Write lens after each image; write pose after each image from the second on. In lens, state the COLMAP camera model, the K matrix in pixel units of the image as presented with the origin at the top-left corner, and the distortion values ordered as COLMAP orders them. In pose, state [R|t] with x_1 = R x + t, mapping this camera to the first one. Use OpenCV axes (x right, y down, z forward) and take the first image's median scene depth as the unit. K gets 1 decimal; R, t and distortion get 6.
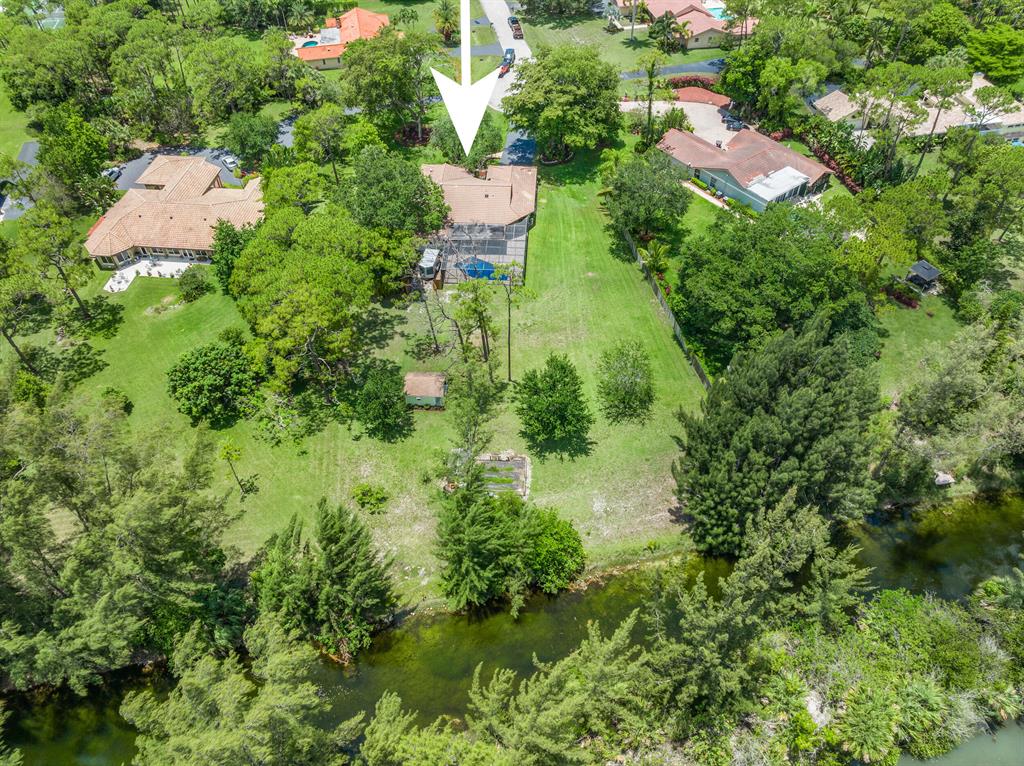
lens RADIAL K [[713.4, 0, 512.0], [0, 713.4, 383.0], [0, 0, 1]] dist [-0.037666, 0.003796]
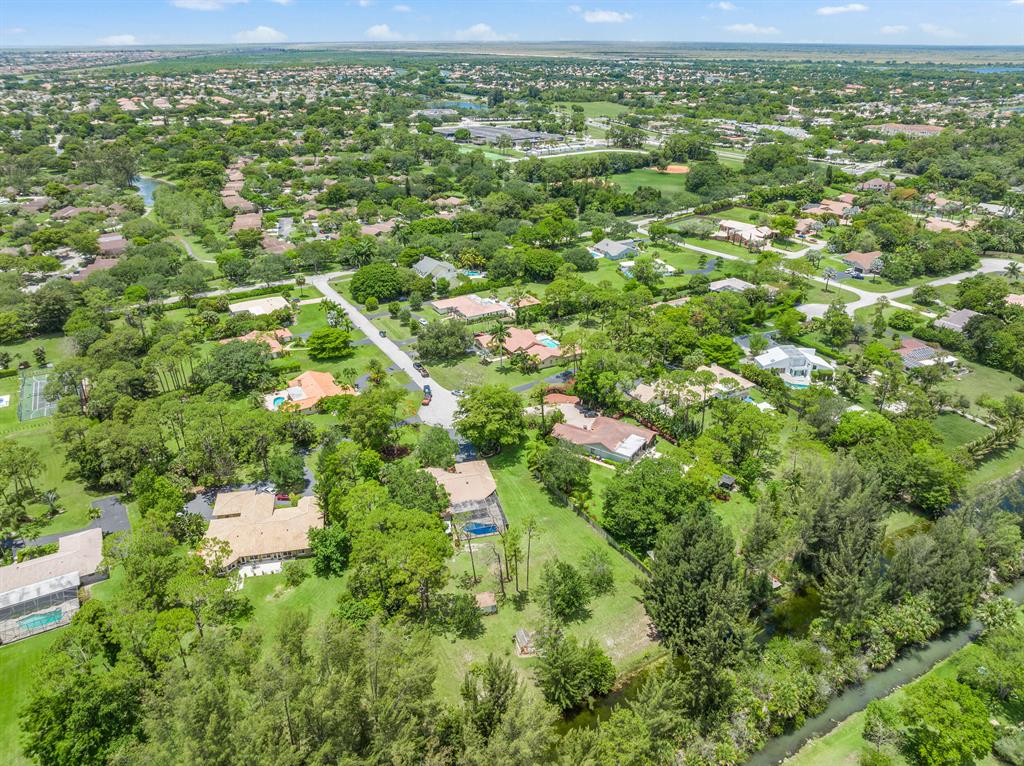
lens RADIAL K [[713.4, 0, 512.0], [0, 713.4, 383.0], [0, 0, 1]] dist [-0.037666, 0.003796]
pose [[0.949184, -0.130390, 0.286440, -0.352480], [0.227683, 0.912840, -0.338946, 0.088203], [-0.217279, 0.386940, 0.896140, -0.499522]]
